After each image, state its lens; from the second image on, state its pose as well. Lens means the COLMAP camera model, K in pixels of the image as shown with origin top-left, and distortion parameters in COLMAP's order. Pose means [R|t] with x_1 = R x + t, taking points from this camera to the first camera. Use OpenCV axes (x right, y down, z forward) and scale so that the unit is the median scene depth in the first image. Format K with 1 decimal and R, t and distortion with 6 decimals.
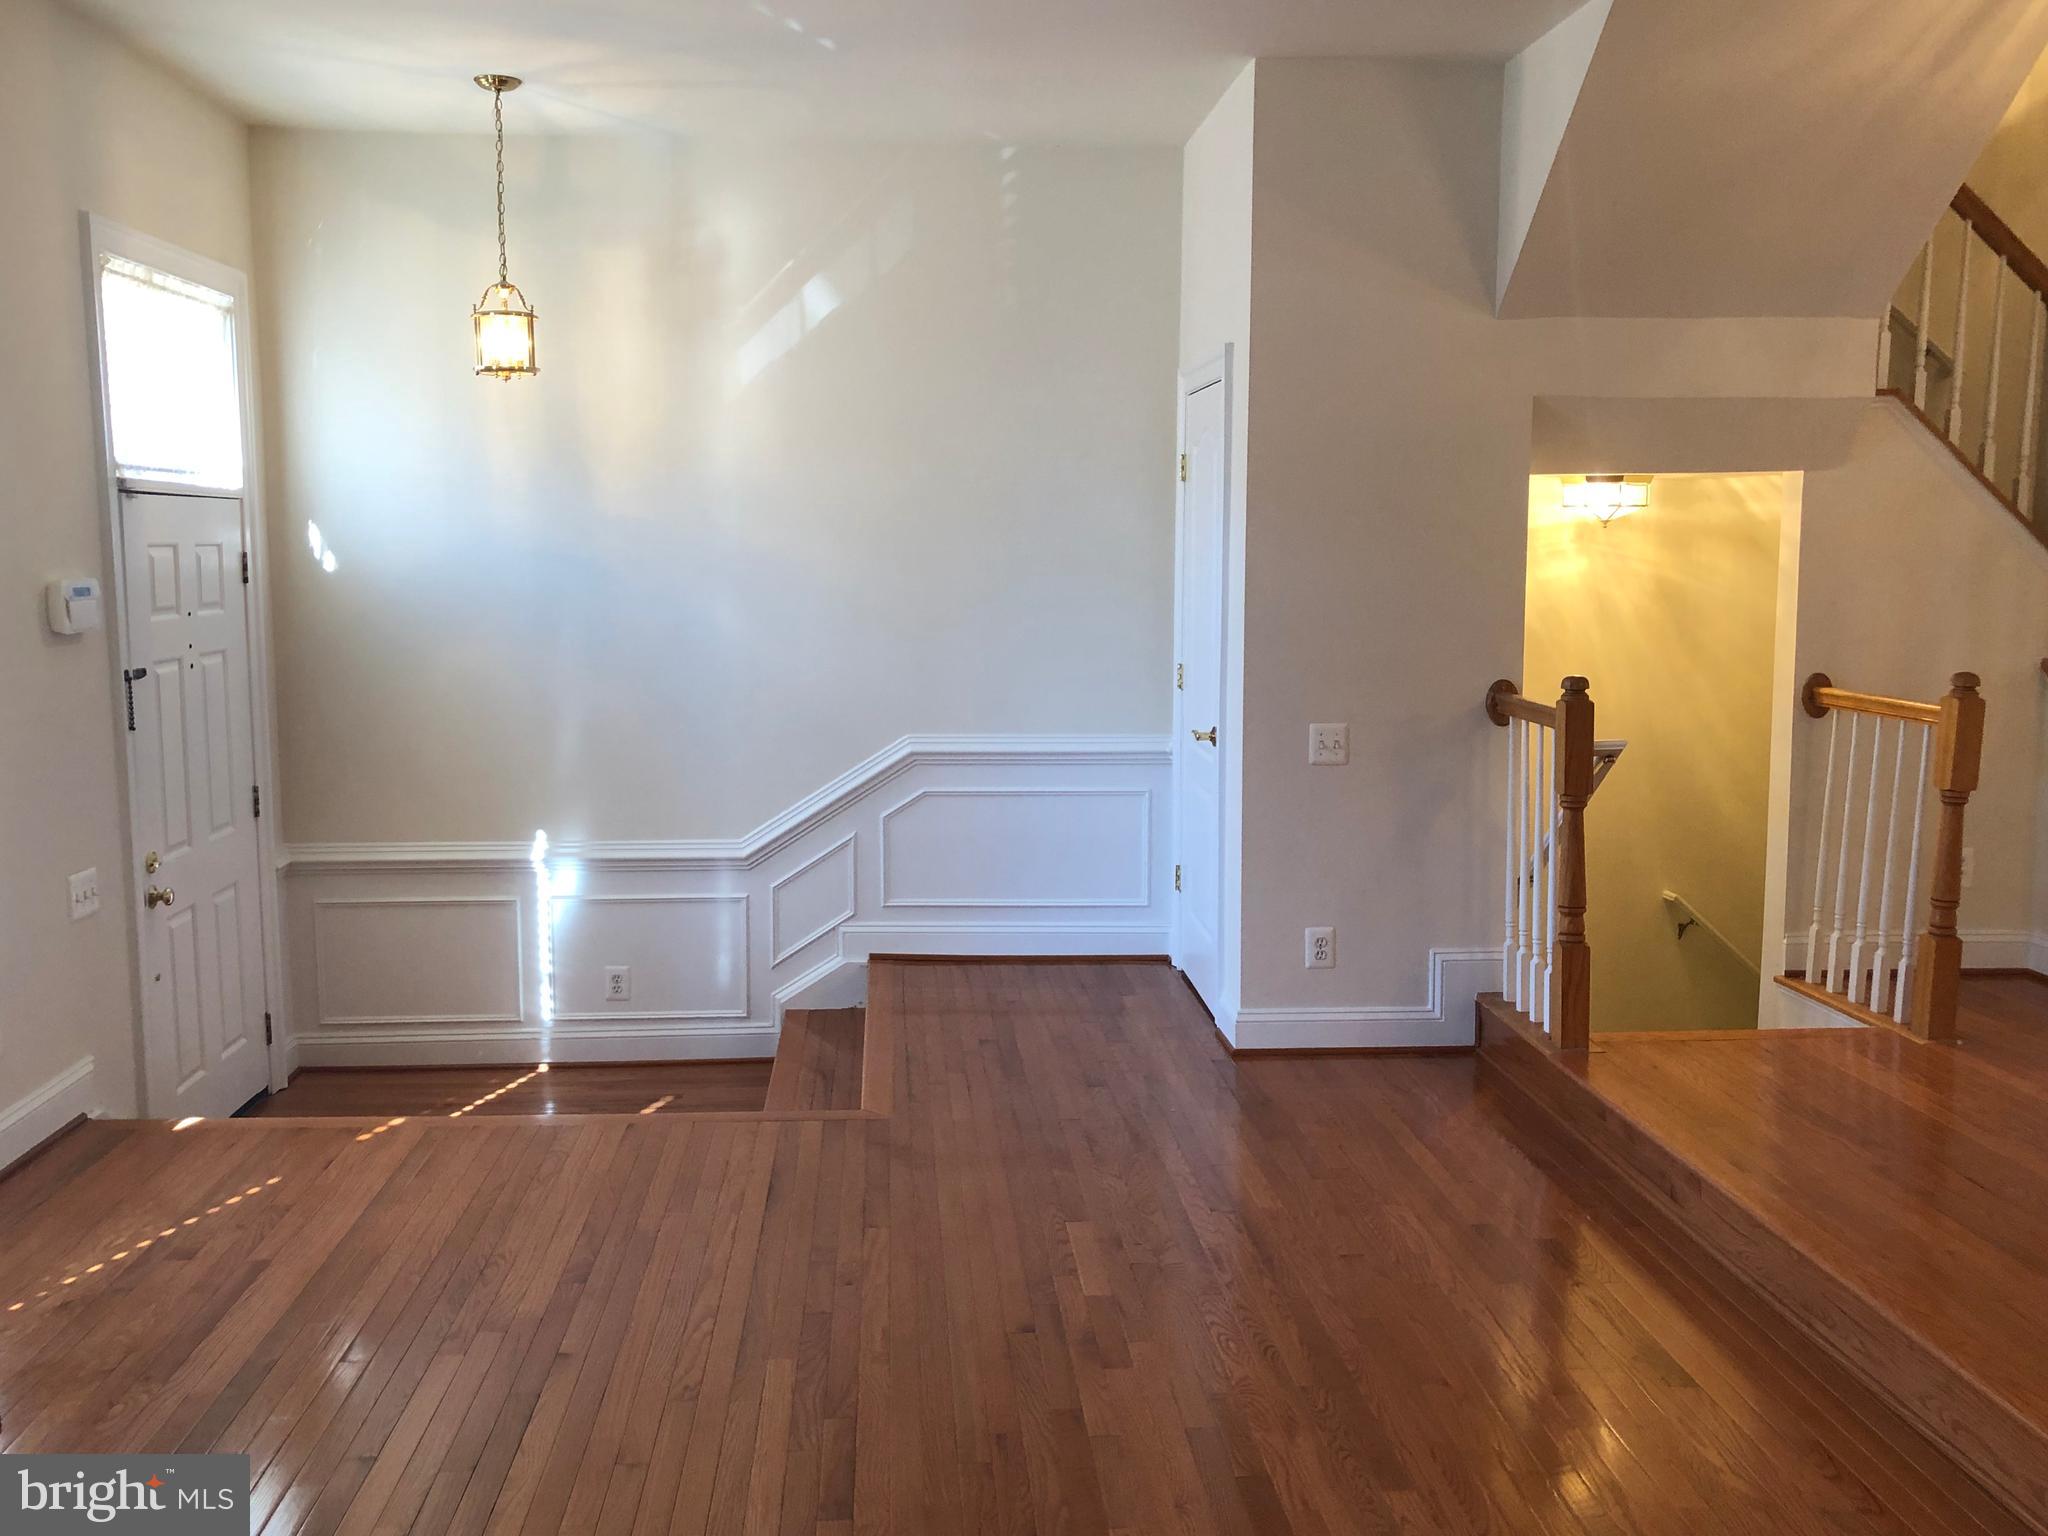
lens RADIAL K [[1807.7, 0, 1024.0], [0, 1807.7, 768.0], [0, 0, 1]] dist [0.015484, -0.001297]
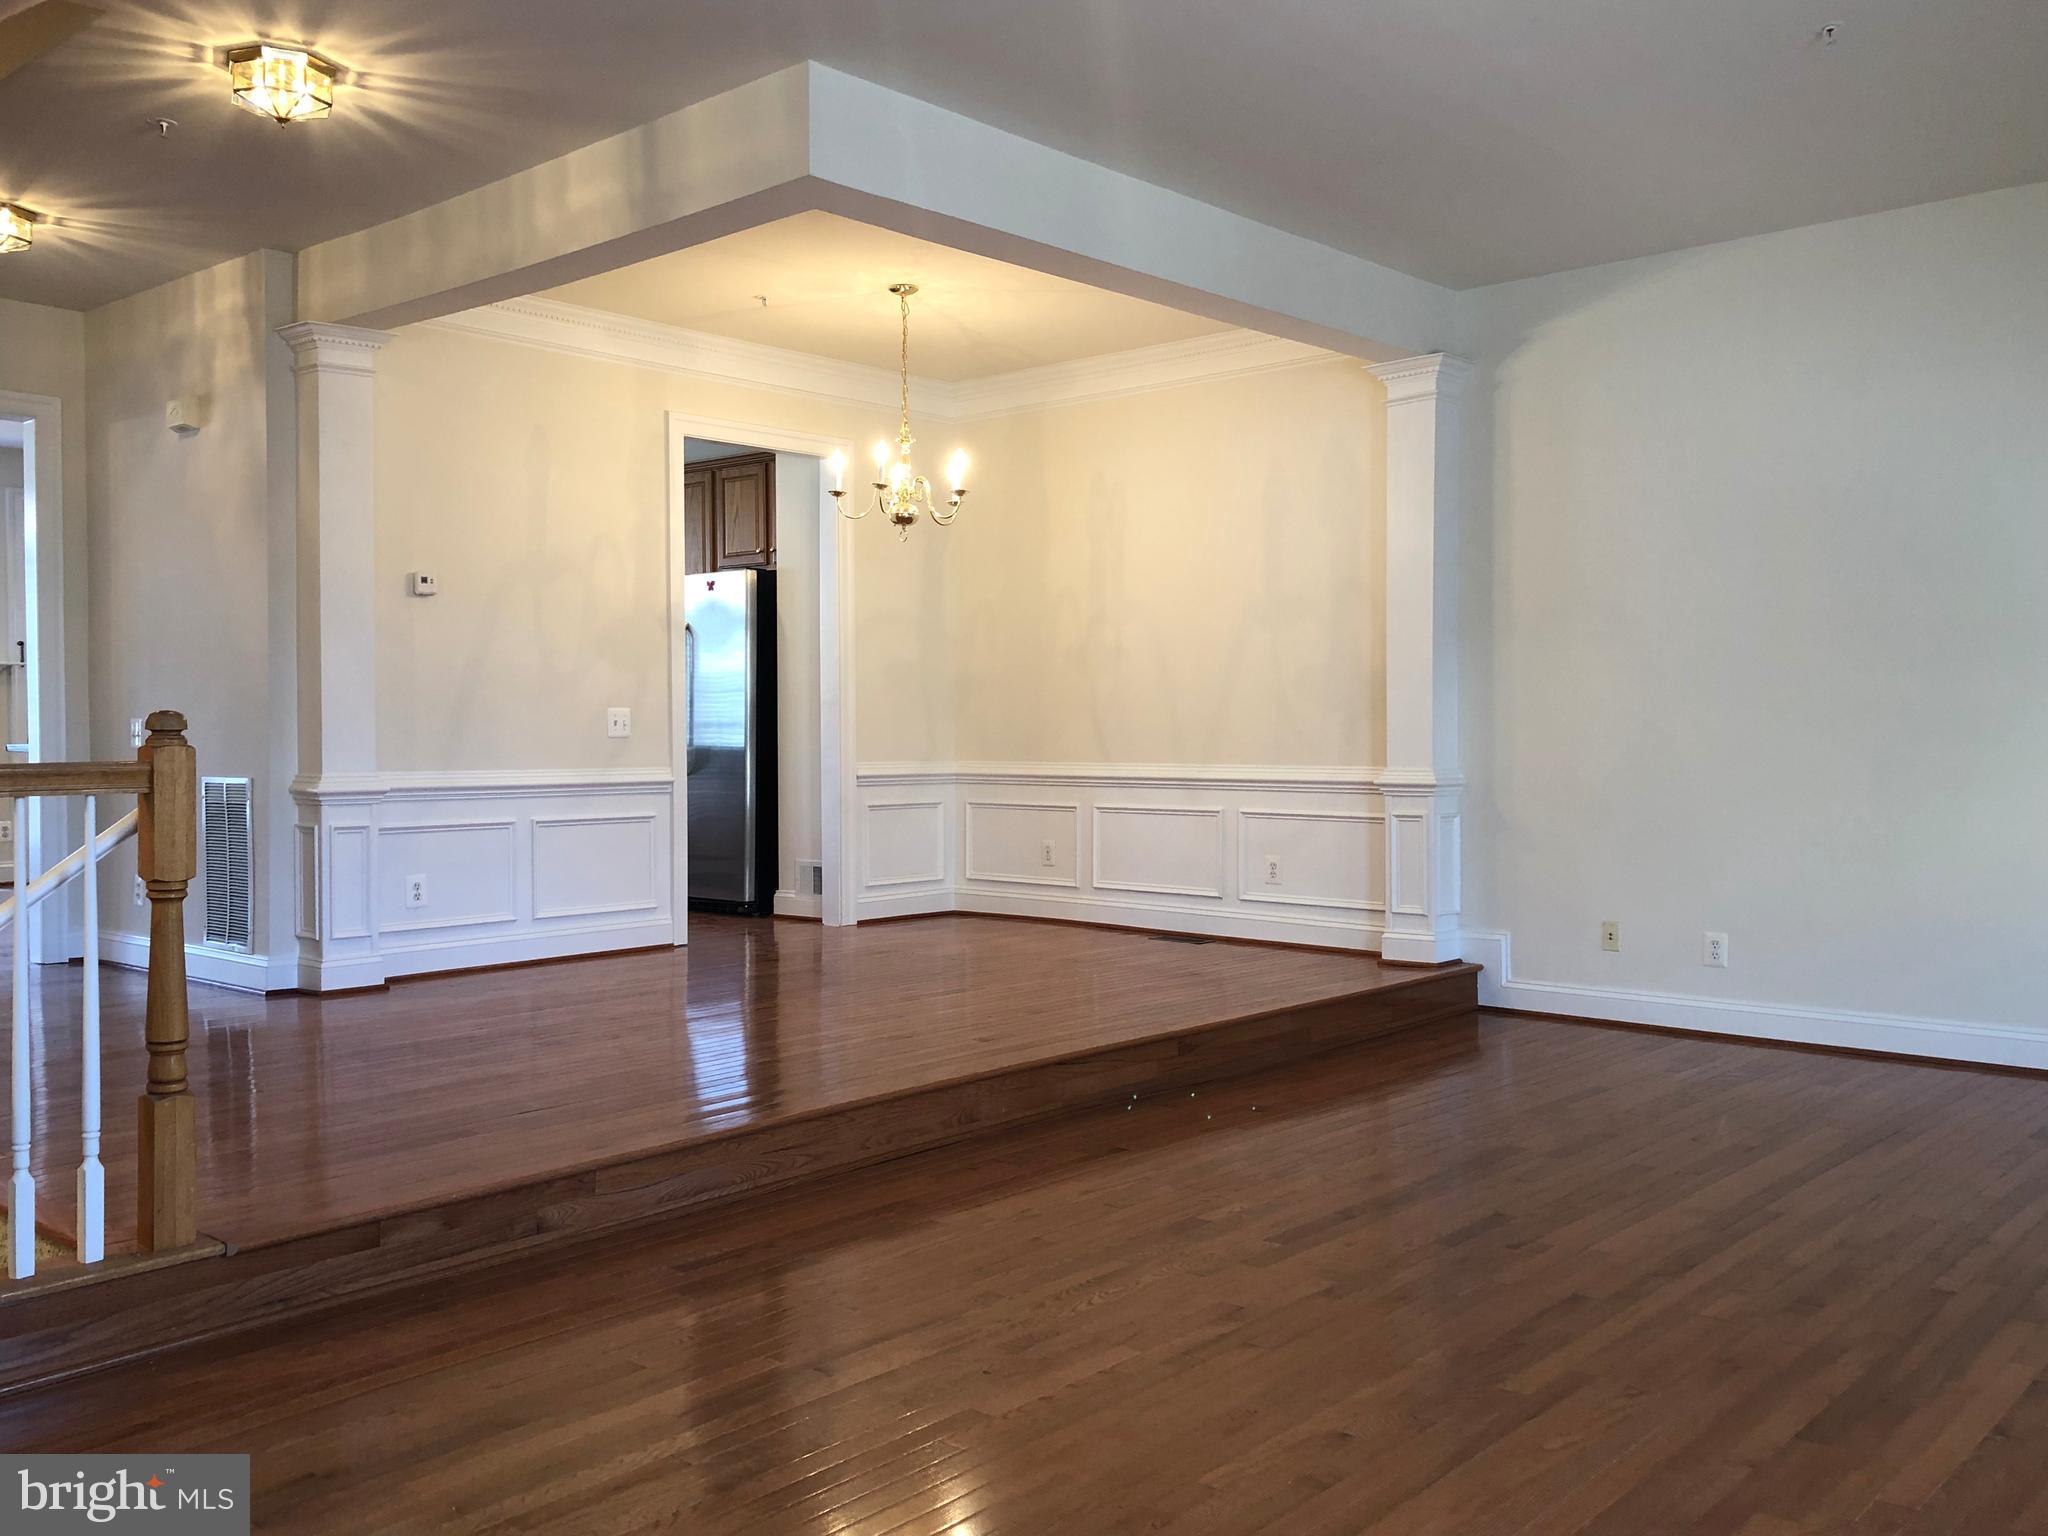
lens RADIAL K [[1807.7, 0, 1024.0], [0, 1807.7, 768.0], [0, 0, 1]] dist [0.015484, -0.001297]
pose [[-0.694792, -0.017946, 0.718987, -0.597324], [0.096574, 0.988307, 0.117993, -0.109693], [-0.712697, 0.151417, -0.684935, 1.708338]]
